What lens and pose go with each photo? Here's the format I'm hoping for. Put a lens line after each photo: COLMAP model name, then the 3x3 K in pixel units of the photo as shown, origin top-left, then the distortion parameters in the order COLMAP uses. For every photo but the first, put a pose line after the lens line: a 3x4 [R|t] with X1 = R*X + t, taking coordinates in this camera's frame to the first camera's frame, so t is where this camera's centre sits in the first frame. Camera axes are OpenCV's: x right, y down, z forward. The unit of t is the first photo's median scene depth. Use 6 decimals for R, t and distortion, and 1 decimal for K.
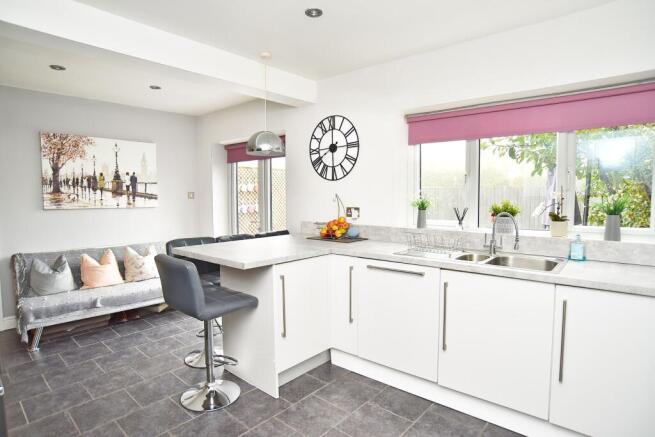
lens RADIAL K [[368.6, 0, 327.5], [0, 368.6, 218.5], [0, 0, 1]] dist [-0.106556, 0.062746]
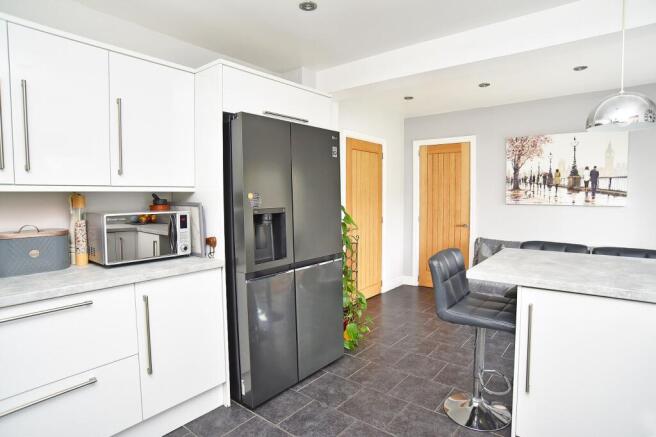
lens RADIAL K [[349.9, 0, 328.0], [0, 349.9, 218.5], [0, 0, 1]] dist [-0.125022, 0.065131]
pose [[0.054448, 0.071316, -0.995967, 0.275924], [-0.053177, 0.996238, 0.068428, -0.021353], [0.997100, 0.049237, 0.058036, 0.319855]]
